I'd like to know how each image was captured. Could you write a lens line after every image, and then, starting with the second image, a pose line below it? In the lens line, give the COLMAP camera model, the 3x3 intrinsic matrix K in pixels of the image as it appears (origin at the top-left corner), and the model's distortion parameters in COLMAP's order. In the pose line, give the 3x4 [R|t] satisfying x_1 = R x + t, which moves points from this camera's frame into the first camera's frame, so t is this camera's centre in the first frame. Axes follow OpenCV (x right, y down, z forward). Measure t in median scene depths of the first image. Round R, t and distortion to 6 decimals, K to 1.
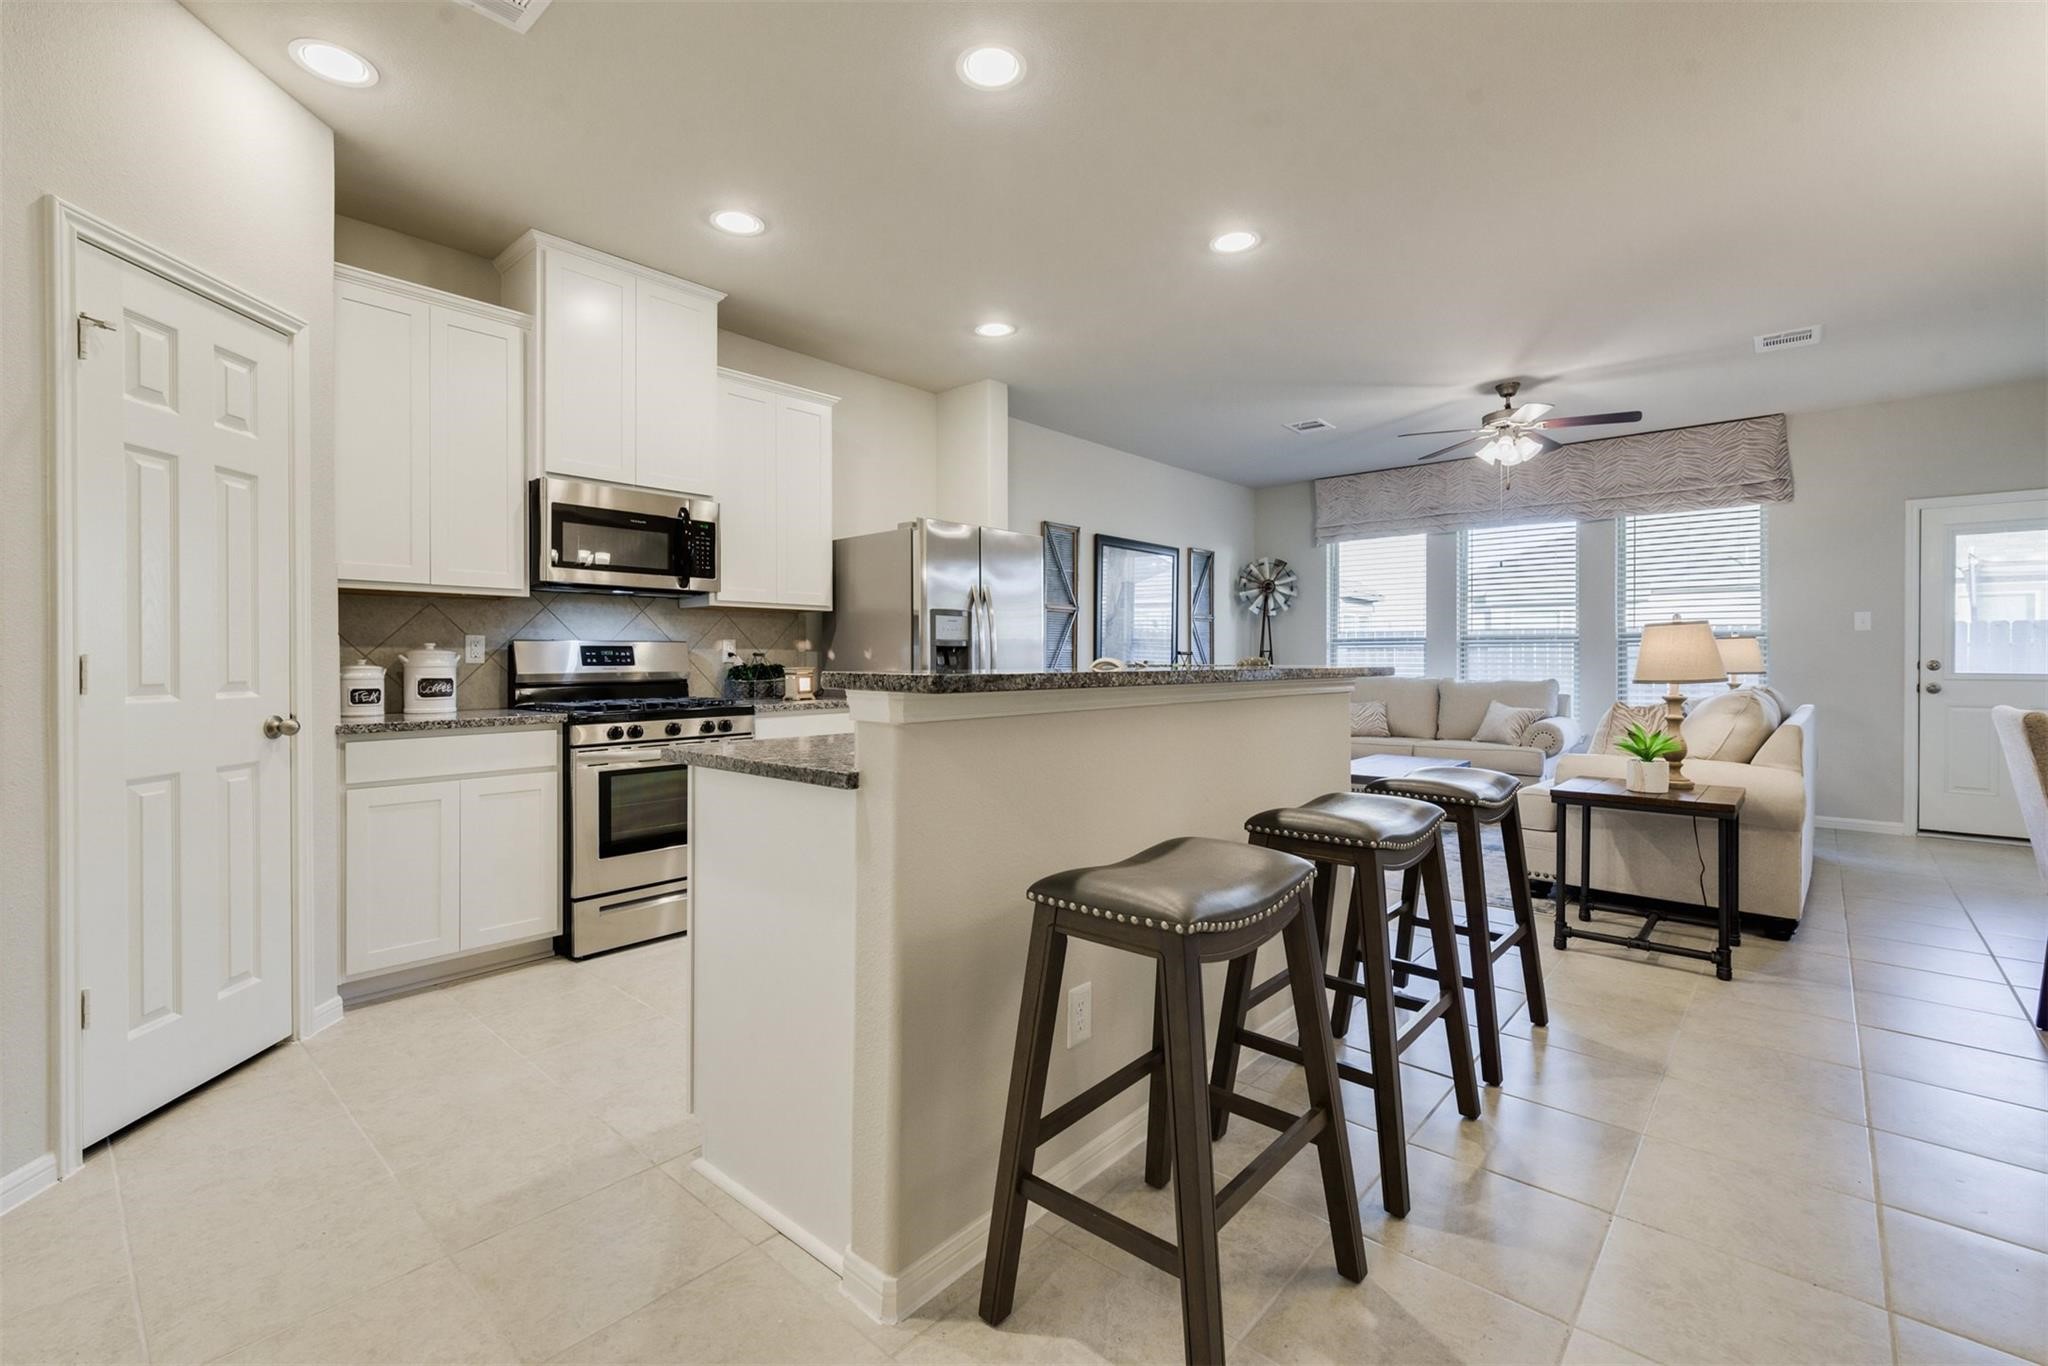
lens RADIAL K [[882.4, 0, 1006.4], [0, 882.4, 663.7], [0, 0, 1]] dist [-0.000172, 0.001093]
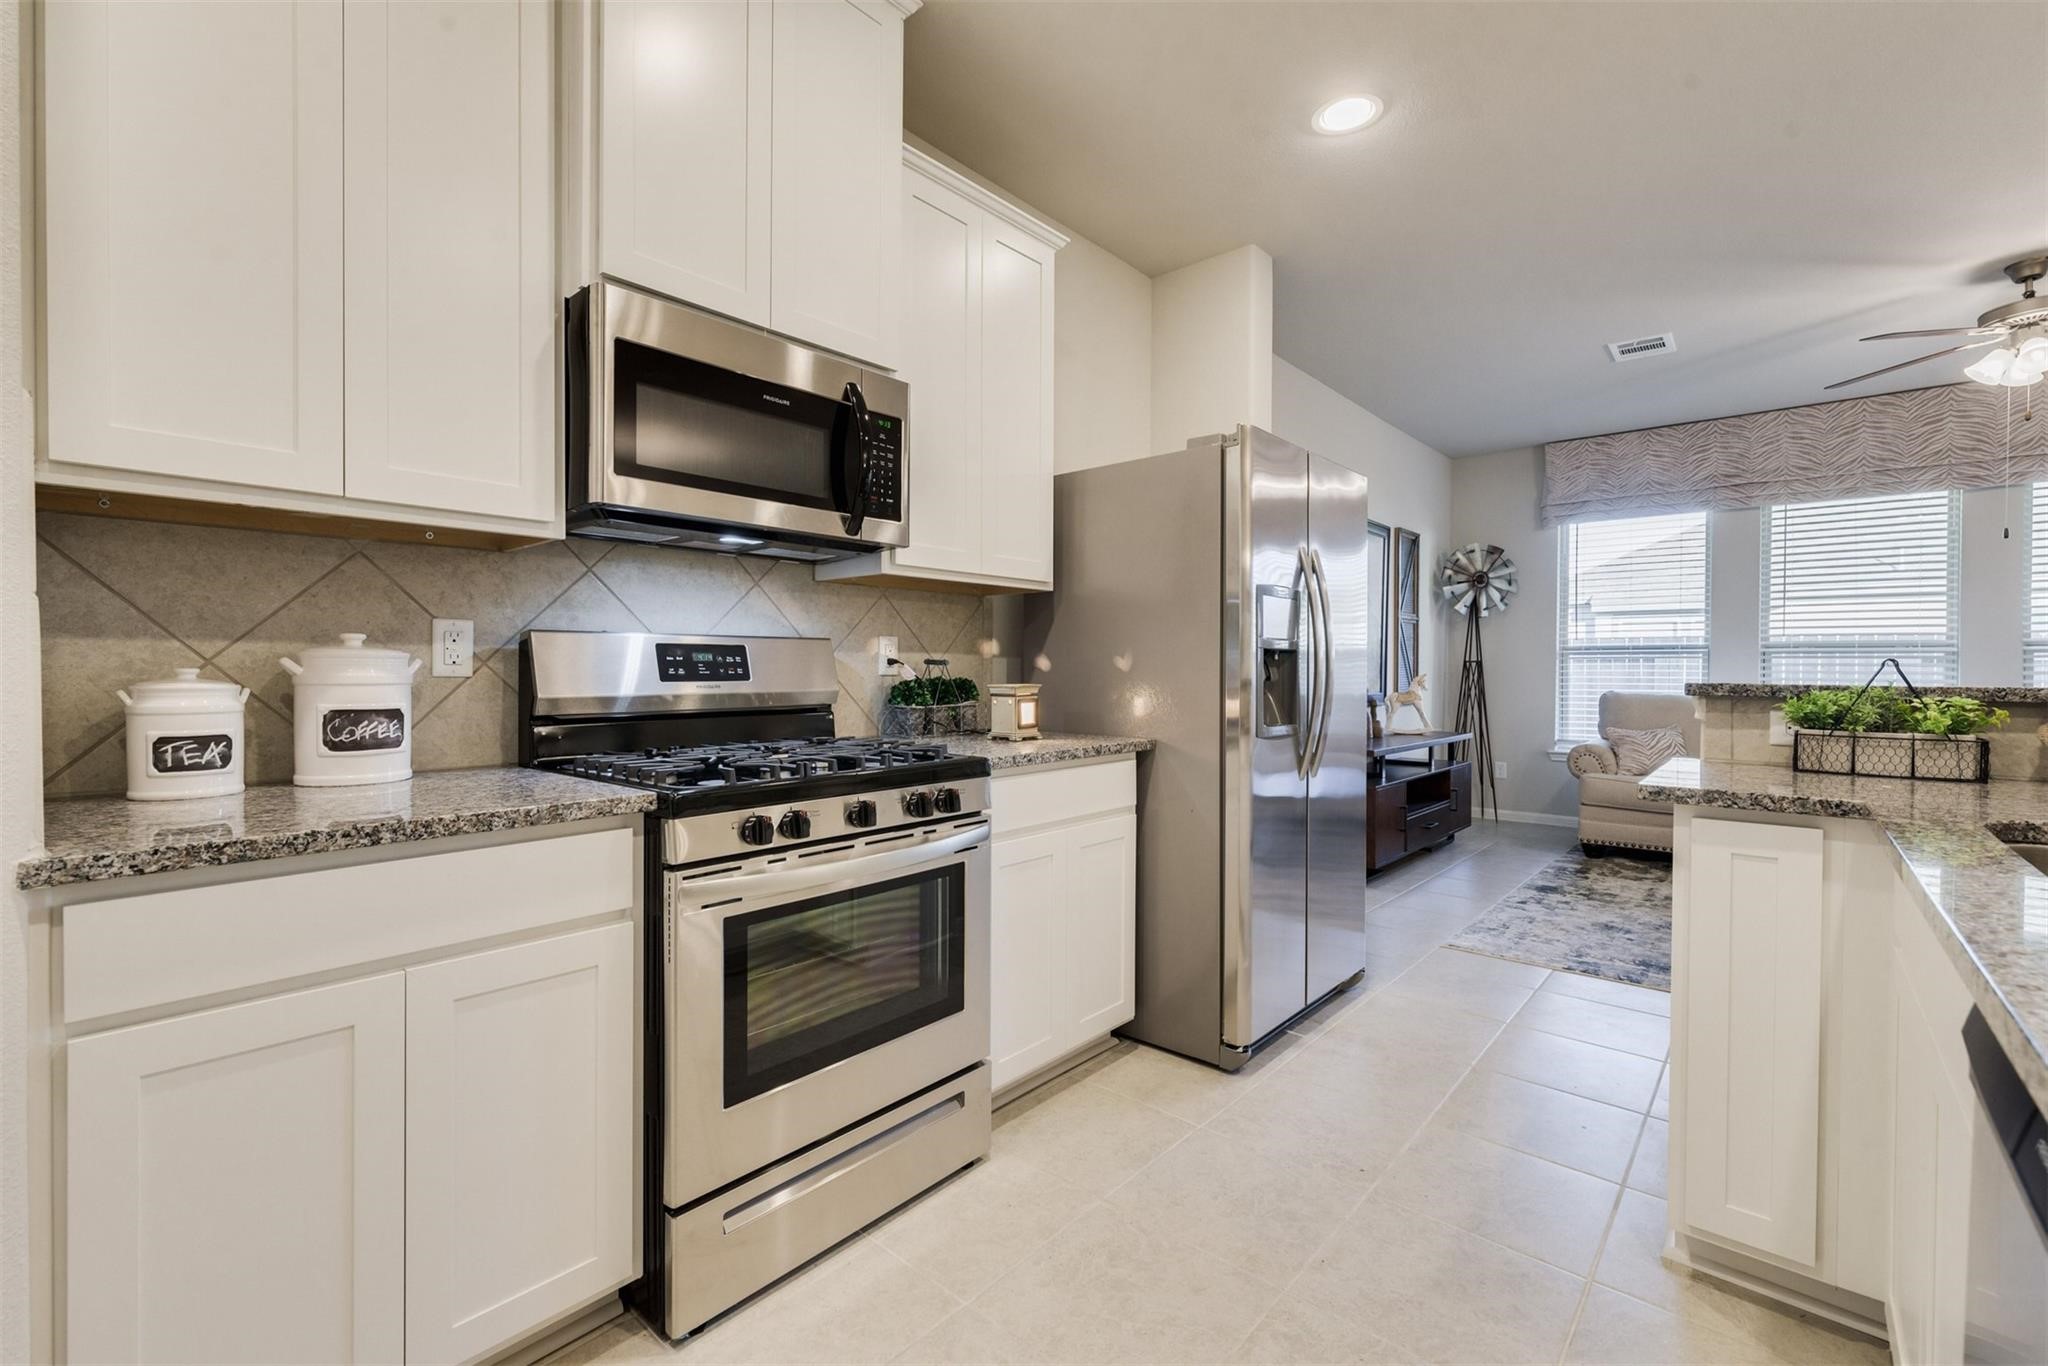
lens RADIAL K [[882.4, 0, 1020.6], [0, 882.4, 680.5], [0, 0, 1]] dist [-0.000172, 0.001093]
pose [[0.999887, 0.005905, 0.013810, -0.295823], [-0.006033, 0.999939, 0.009231, -0.004693], [-0.013754, -0.009314, 0.999862, 0.510486]]
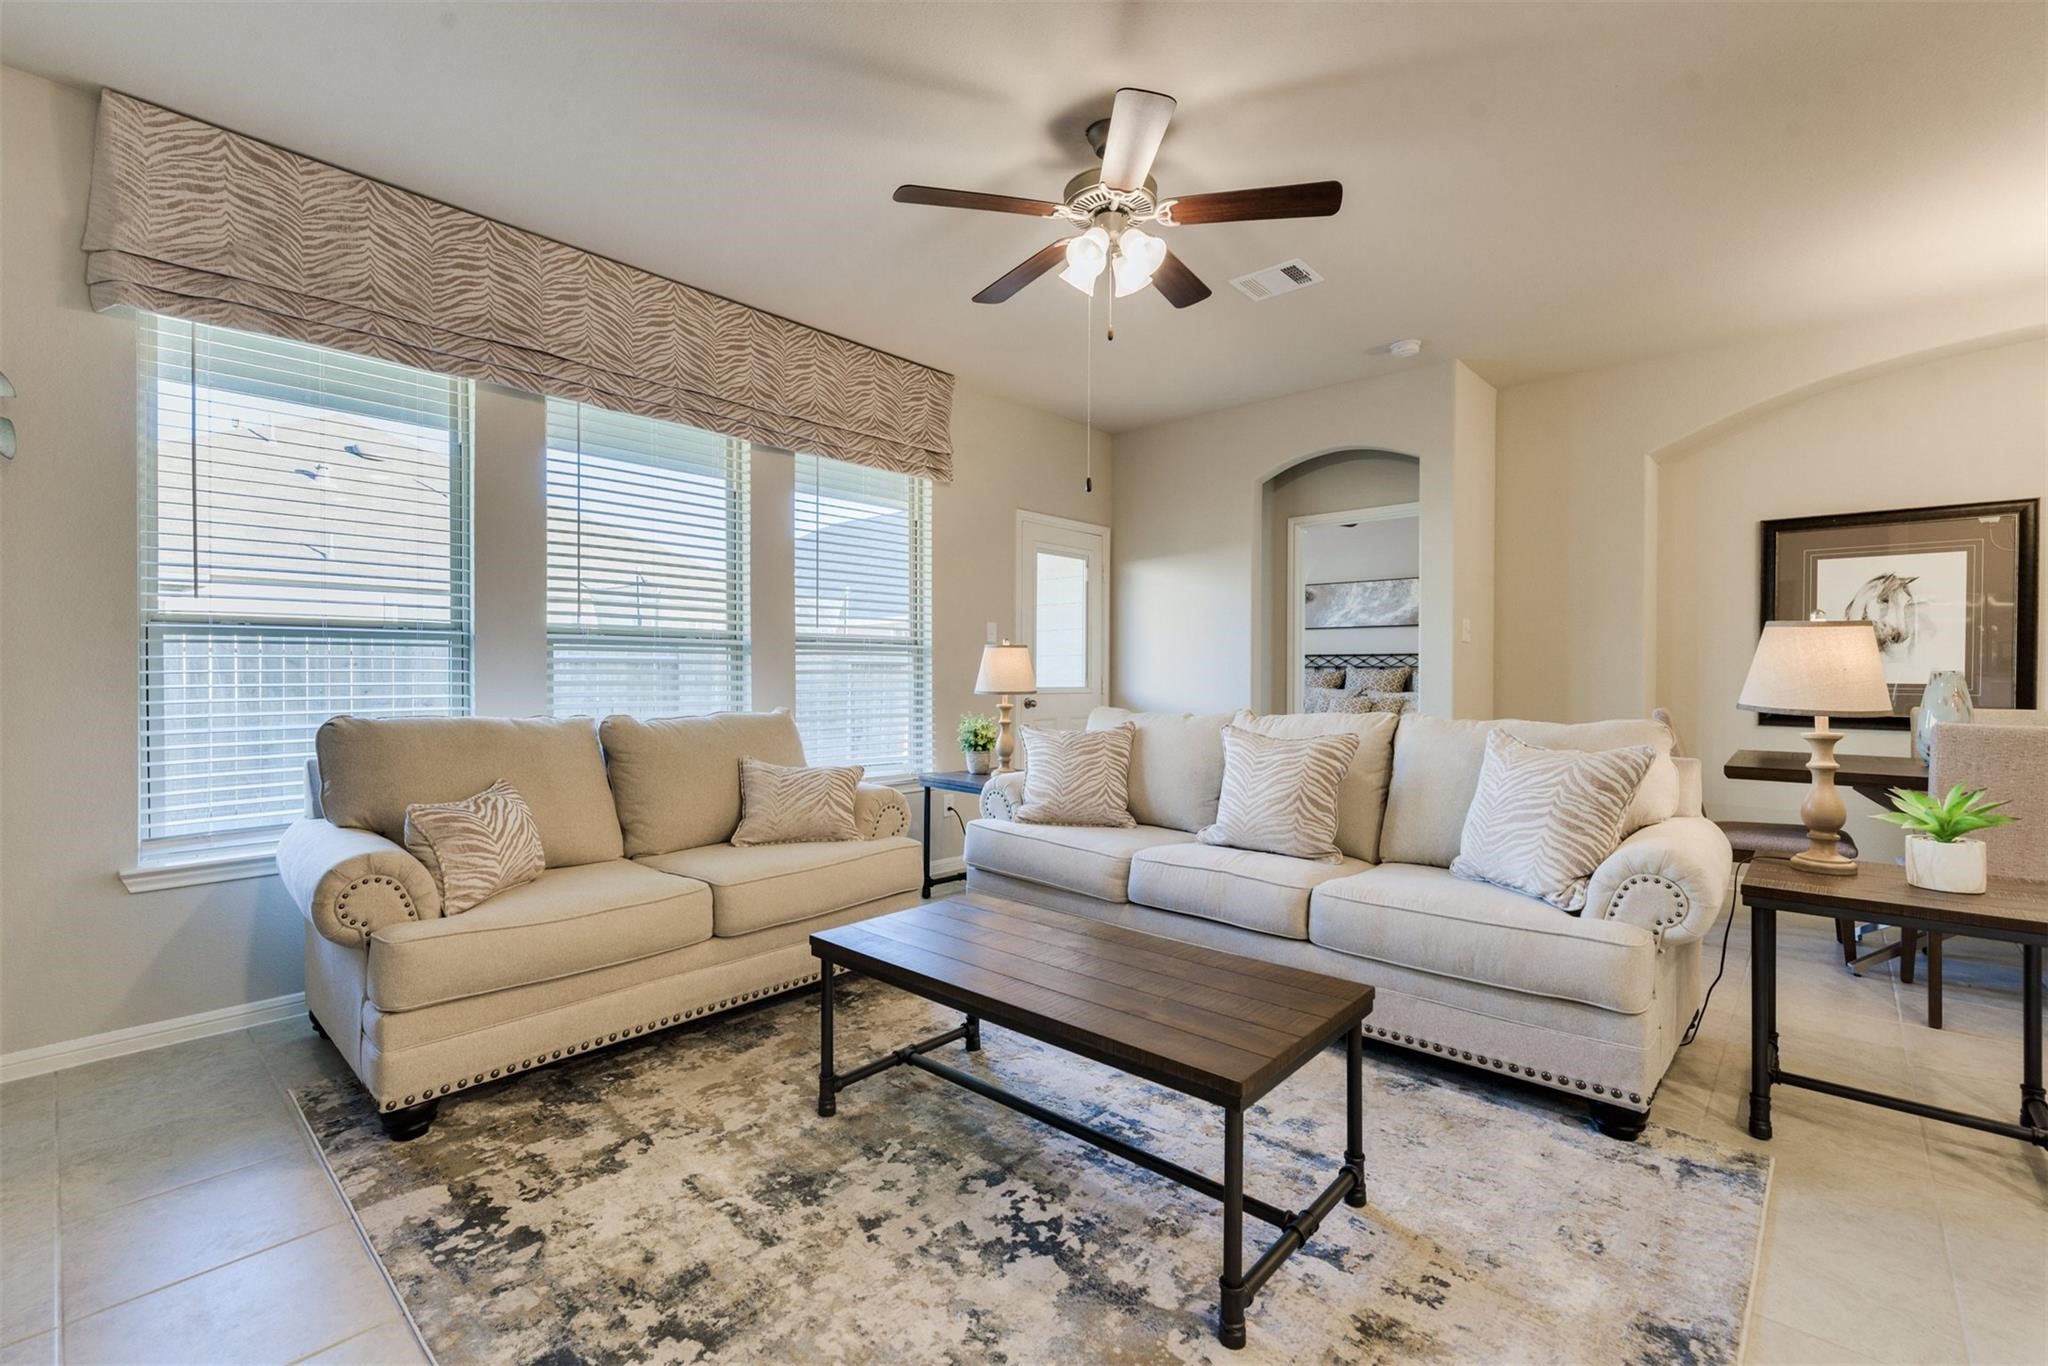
lens RADIAL K [[882.4, 0, 1008.0], [0, 882.4, 678.5], [0, 0, 1]] dist [-0.000172, 0.001093]
pose [[0.008807, -0.006233, 0.999942, 0.096042], [0.001811, 0.999979, 0.006218, -0.010966], [-0.999960, 0.001756, 0.008818, 1.573913]]
